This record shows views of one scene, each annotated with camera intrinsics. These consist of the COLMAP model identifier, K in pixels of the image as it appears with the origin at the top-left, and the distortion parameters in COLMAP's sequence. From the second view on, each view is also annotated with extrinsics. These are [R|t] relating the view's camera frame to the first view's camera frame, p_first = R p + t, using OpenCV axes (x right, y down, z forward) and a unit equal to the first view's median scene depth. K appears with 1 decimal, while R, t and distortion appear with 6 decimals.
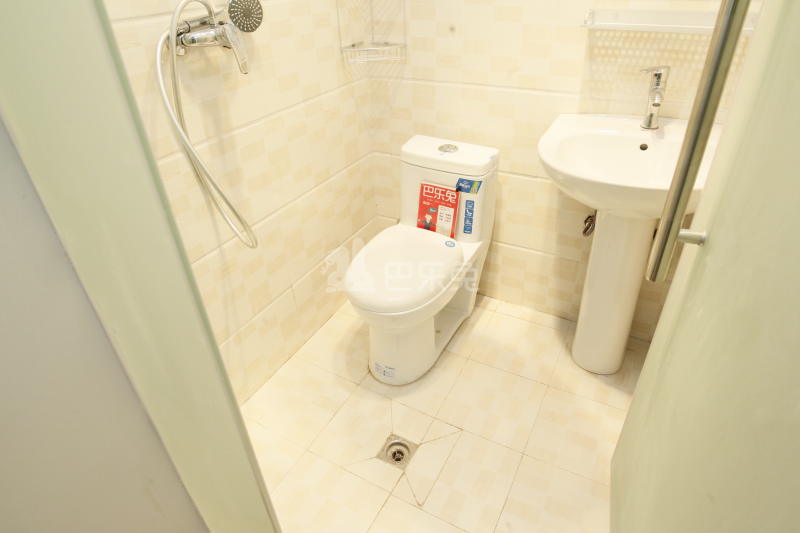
lens RADIAL K [[471.5, 0, 404.7], [0, 471.5, 265.8], [0, 0, 1]] dist [-0.033073, 0.001880]
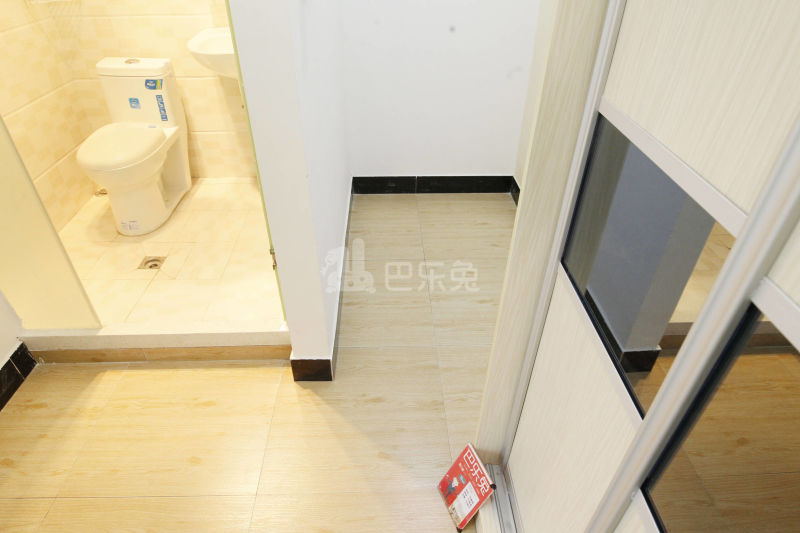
lens RADIAL K [[471.5, 0, 401.5], [0, 471.5, 268.0], [0, 0, 1]] dist [-0.033073, 0.001880]
pose [[0.856625, -0.270129, 0.439573, 0.005436], [0.251552, 0.962530, 0.101283, 0.383700], [-0.450462, 0.023814, 0.892478, -0.556140]]
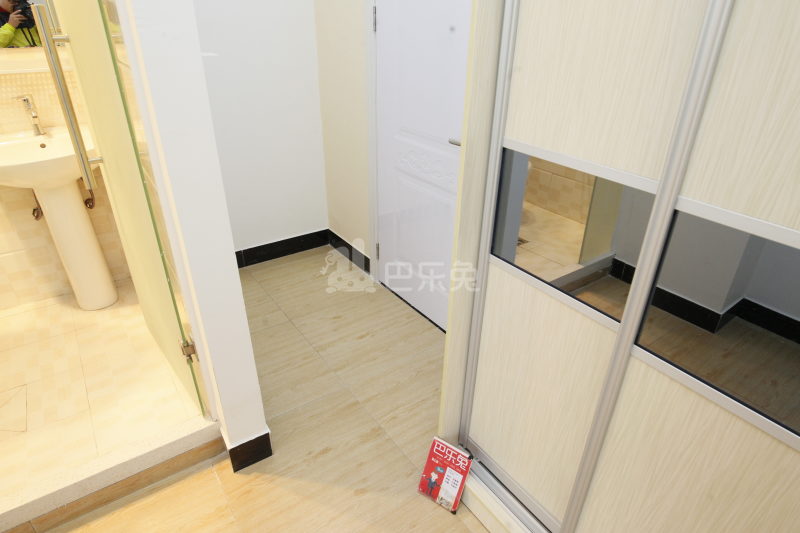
lens RADIAL K [[471.5, 0, 400.8], [0, 471.5, 267.6], [0, 0, 1]] dist [-0.033073, 0.001880]
pose [[0.439442, -0.388079, 0.810114, -0.268531], [0.474684, 0.865977, 0.157350, 0.313015], [-0.762605, 0.315402, 0.564762, -0.474501]]
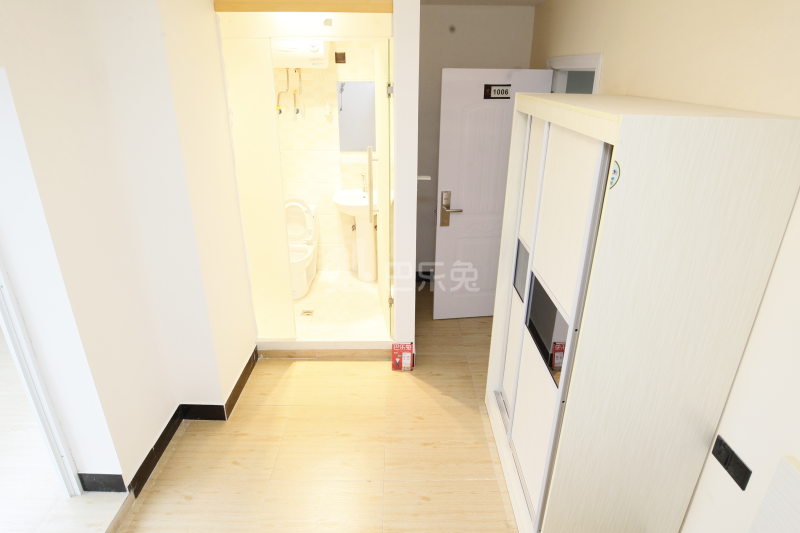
lens RADIAL K [[471.5, 0, 402.0], [0, 471.5, 266.4], [0, 0, 1]] dist [-0.033073, 0.001880]
pose [[0.869048, -0.148063, 0.472053, -0.645565], [0.240051, 0.960516, -0.140660, 0.540888], [-0.432588, 0.235557, 0.870276, -1.363124]]
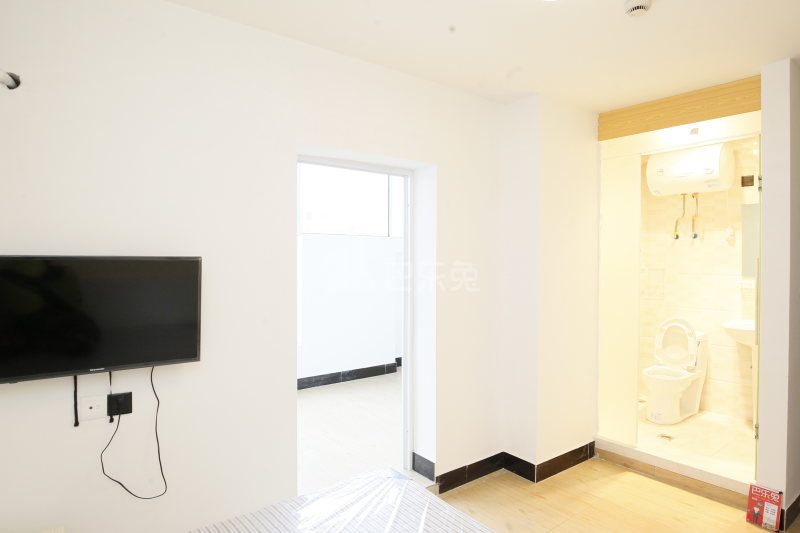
lens RADIAL K [[471.5, 0, 402.7], [0, 471.5, 264.9], [0, 0, 1]] dist [-0.033073, 0.001880]
pose [[0.917434, 0.044230, -0.395421, -0.292491], [-0.251168, 0.835147, -0.489330, 0.970083], [0.308592, 0.548245, 0.777302, -1.462037]]
